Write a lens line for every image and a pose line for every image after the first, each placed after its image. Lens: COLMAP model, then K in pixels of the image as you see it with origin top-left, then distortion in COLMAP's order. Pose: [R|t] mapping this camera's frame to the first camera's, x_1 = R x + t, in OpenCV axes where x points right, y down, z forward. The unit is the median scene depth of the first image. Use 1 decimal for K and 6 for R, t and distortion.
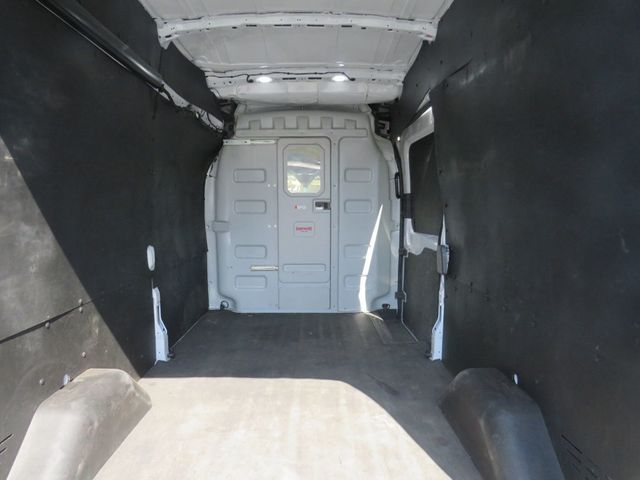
lens RADIAL K [[453.0, 0, 320.0], [0, 453.0, 240.0], [0, 0, 1]] dist [-0.032502, -0.001433]
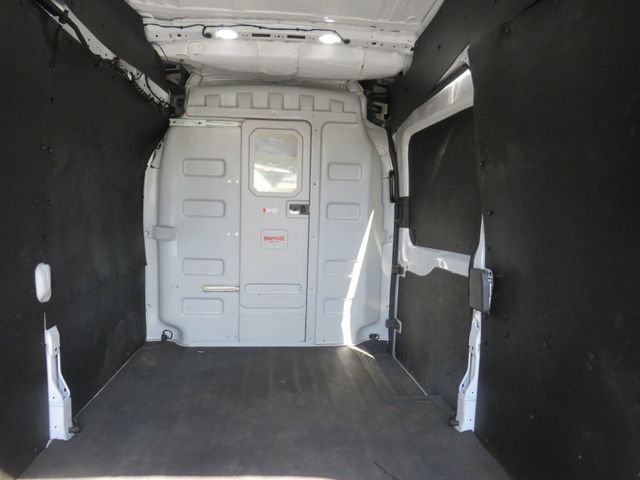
lens RADIAL K [[453.0, 0, 320.0], [0, 453.0, 240.0], [0, 0, 1]] dist [-0.032502, -0.001433]
pose [[0.995558, 0.020117, 0.091975, -0.028751], [-0.019018, 0.999737, -0.012814, -0.013950], [-0.092208, 0.011007, 0.995679, 0.228029]]
